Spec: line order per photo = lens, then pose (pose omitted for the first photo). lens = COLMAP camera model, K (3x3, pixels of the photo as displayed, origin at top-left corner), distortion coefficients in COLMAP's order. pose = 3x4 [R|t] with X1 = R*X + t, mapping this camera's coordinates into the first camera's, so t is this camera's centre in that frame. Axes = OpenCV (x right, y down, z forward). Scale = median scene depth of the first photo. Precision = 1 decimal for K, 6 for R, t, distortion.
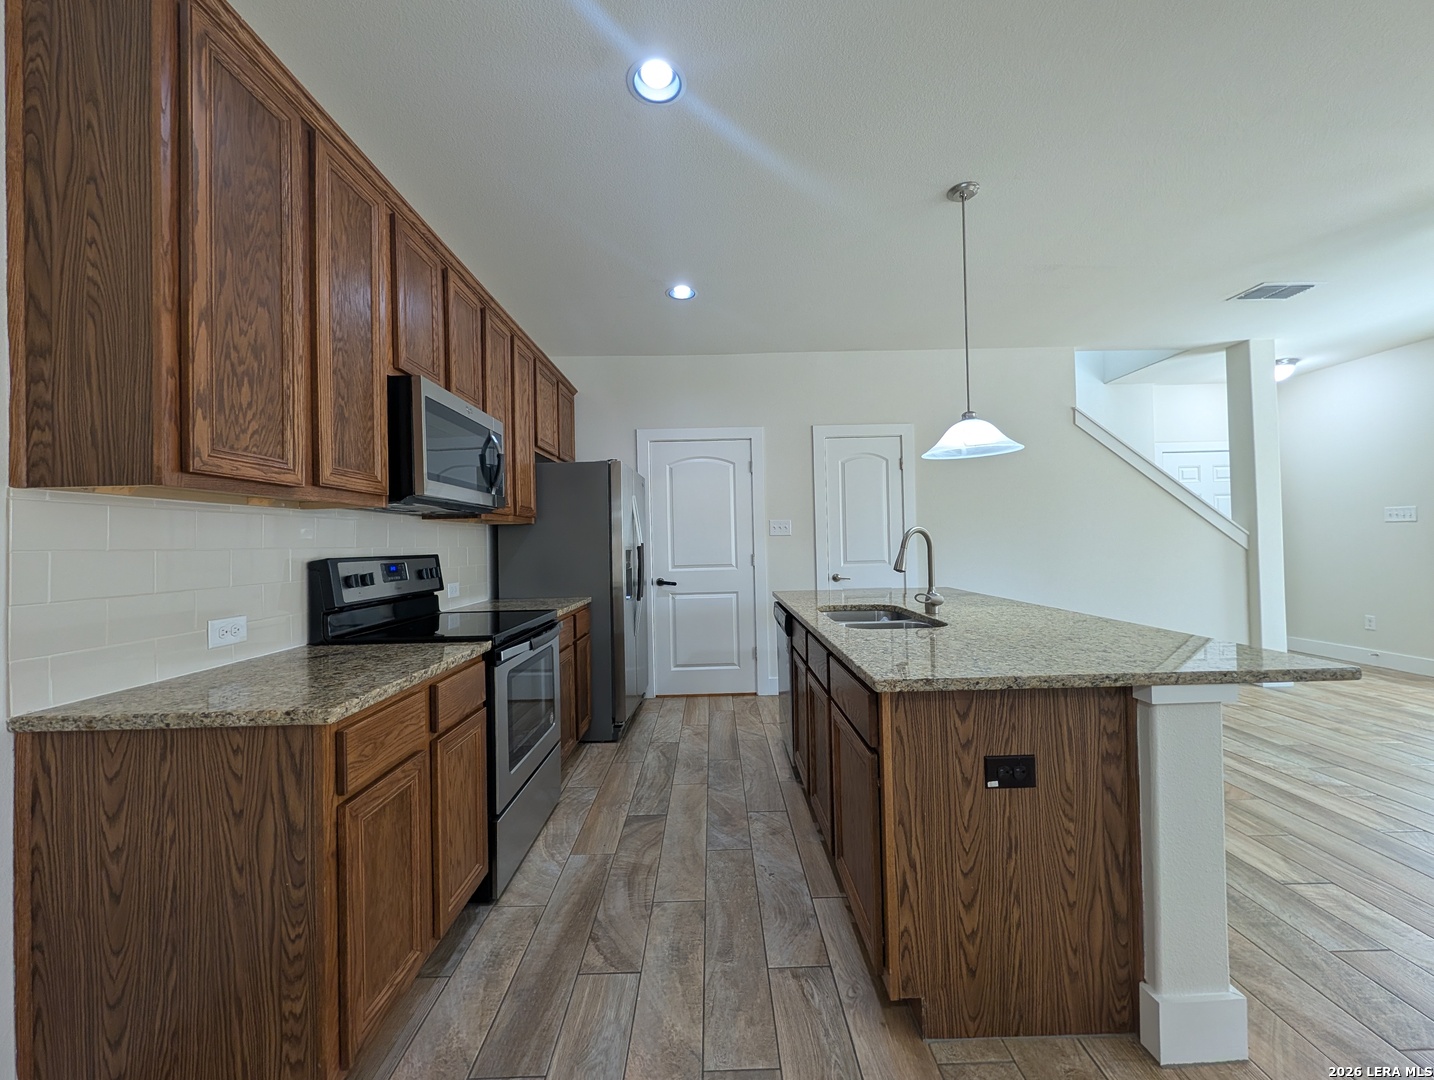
lens RADIAL K [[552.4, 0, 718.3], [0, 552.4, 535.6], [0, 0, 1]] dist [0.000523, -0.000029]
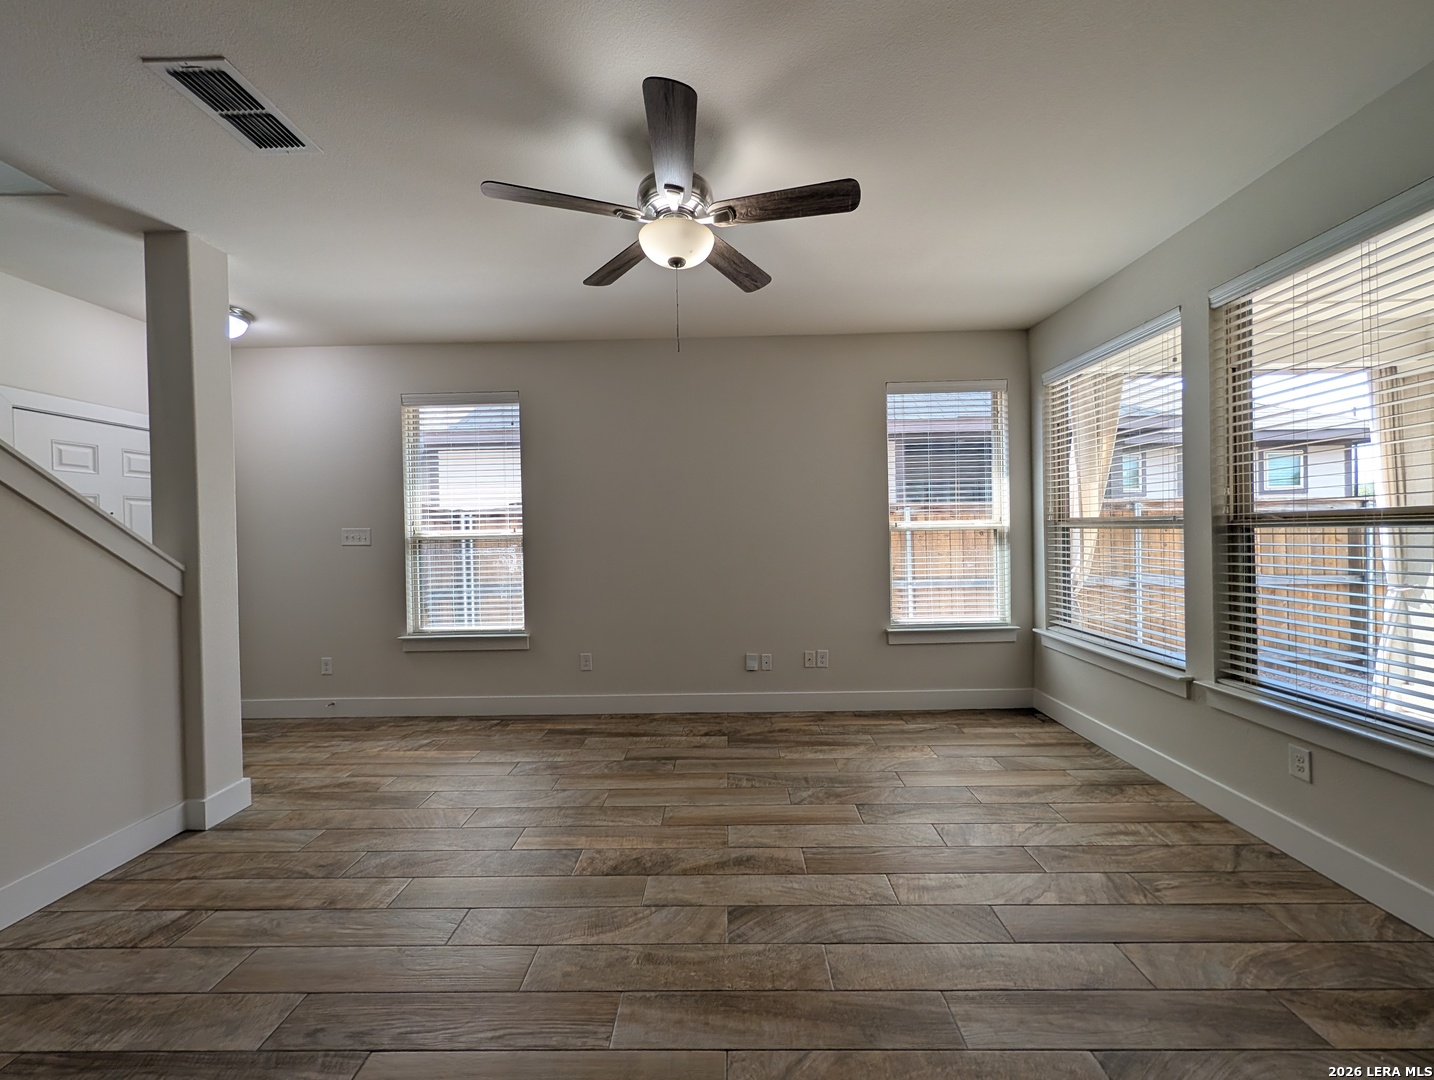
lens RADIAL K [[552.4, 0, 718.3], [0, 552.4, 535.6], [0, 0, 1]] dist [0.000523, -0.000029]
pose [[0.028519, 0.014612, 0.999486, 0.951902], [0.005813, 0.999874, -0.014784, -0.061595], [-0.999576, 0.006232, 0.028430, 1.014038]]
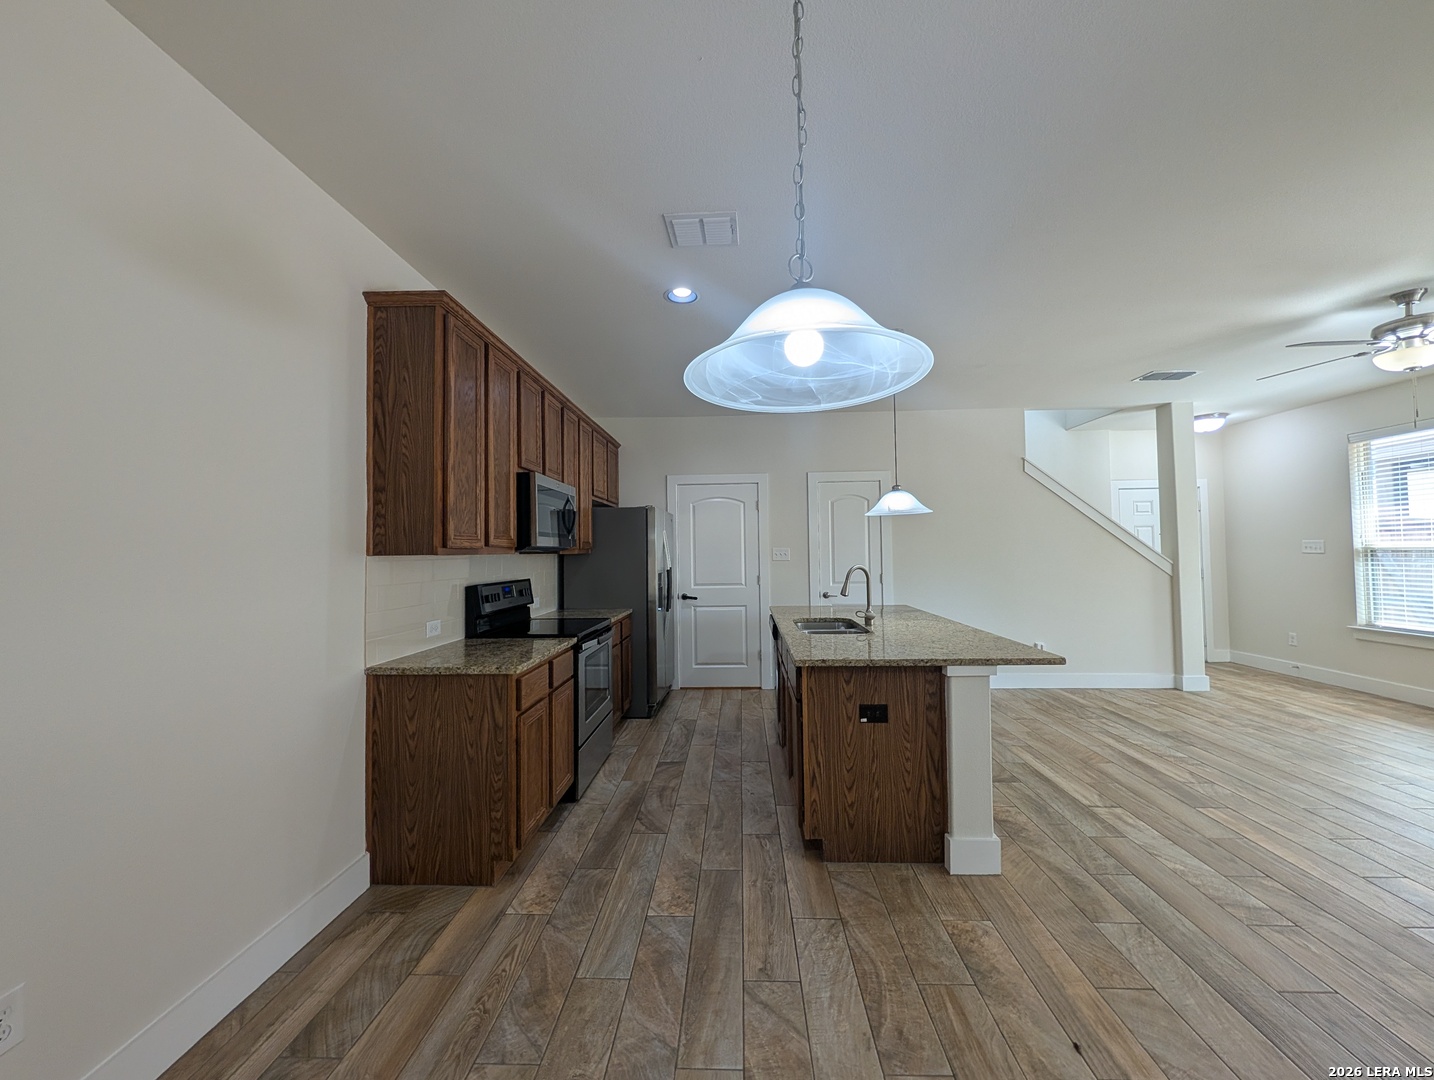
lens RADIAL K [[552.4, 0, 718.3], [0, 552.4, 535.6], [0, 0, 1]] dist [0.000523, -0.000029]
pose [[0.998656, 0.007533, -0.051284, 0.081656], [-0.008343, 0.999844, -0.015586, -0.084768], [0.051158, 0.015993, 0.998562, -0.593974]]
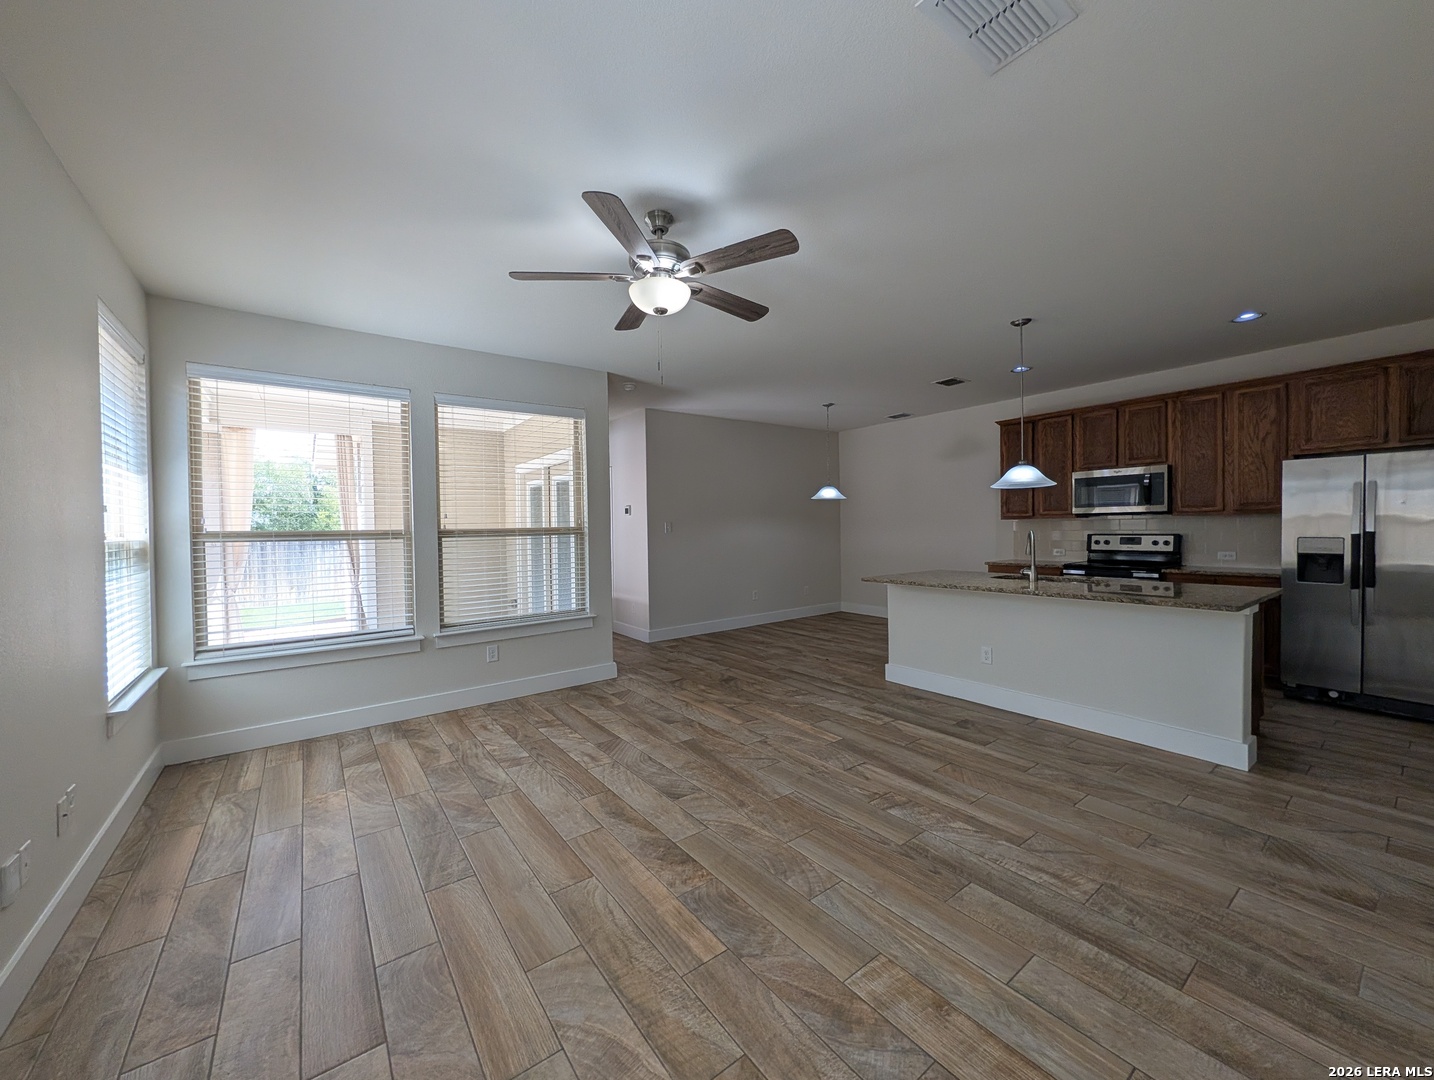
lens RADIAL K [[552.4, 0, 718.3], [0, 552.4, 535.6], [0, 0, 1]] dist [0.000523, -0.000029]
pose [[-0.806301, 0.045509, -0.589753, 2.730736], [0.043422, 0.998900, 0.017715, -0.092197], [0.589910, -0.011325, -0.807390, 2.277346]]
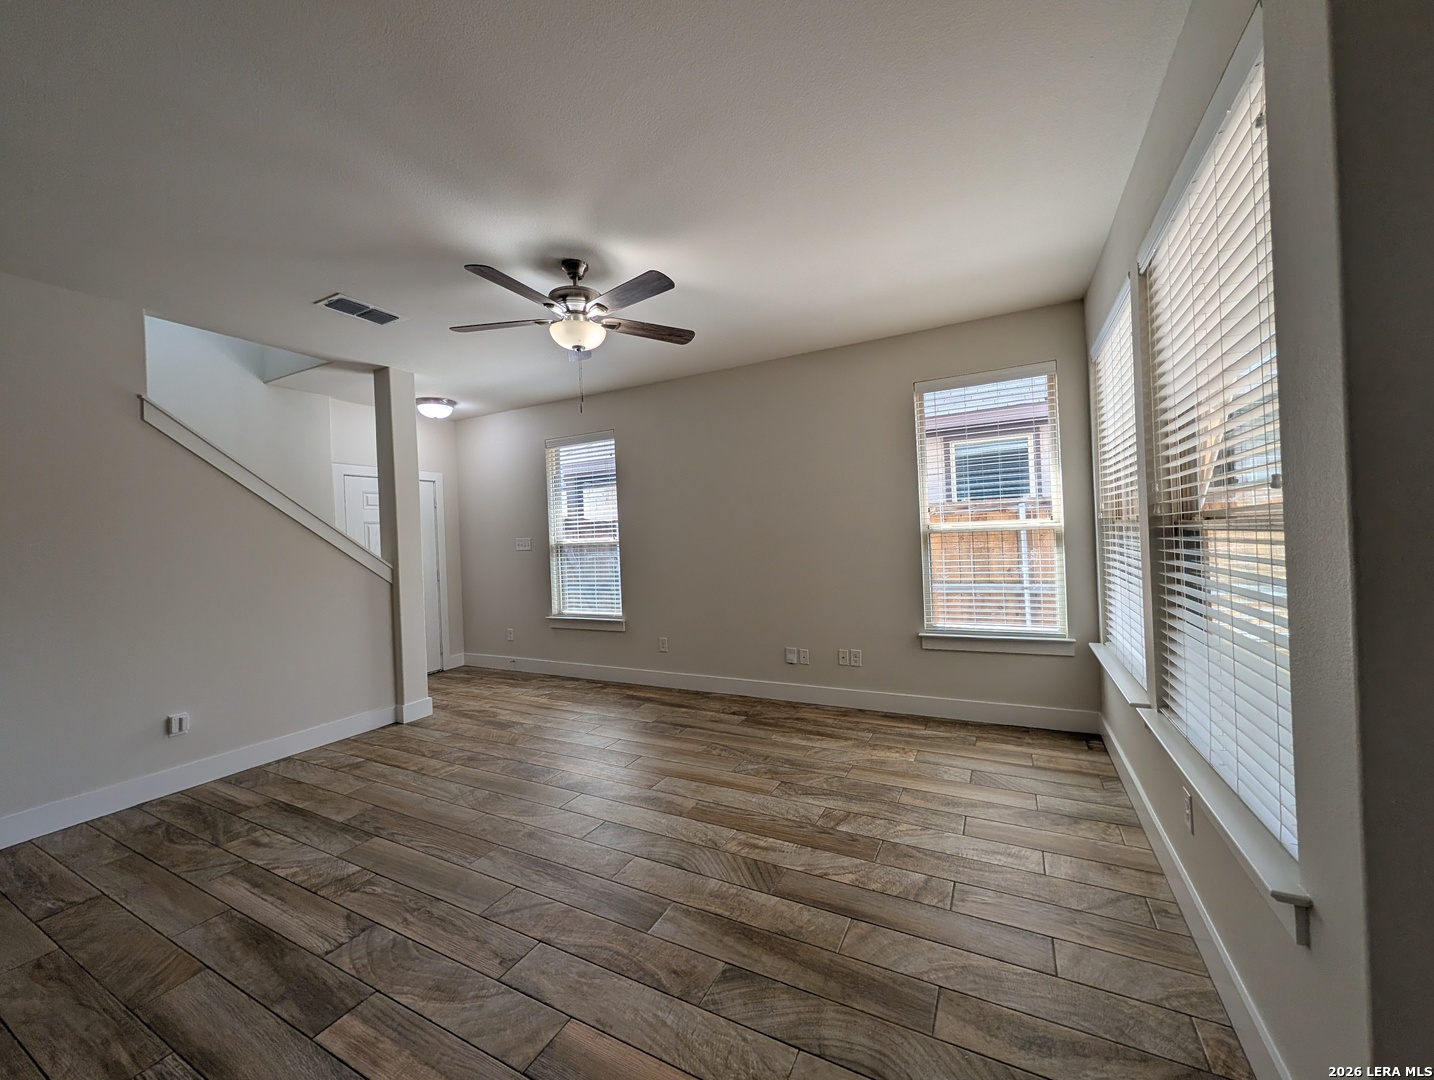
lens RADIAL K [[552.4, 0, 718.3], [0, 552.4, 535.6], [0, 0, 1]] dist [0.000523, -0.000029]
pose [[0.472445, 0.005161, 0.881345, 0.892611], [0.017352, 0.999735, -0.015155, -0.080190], [-0.881190, 0.022453, 0.472230, 0.094303]]
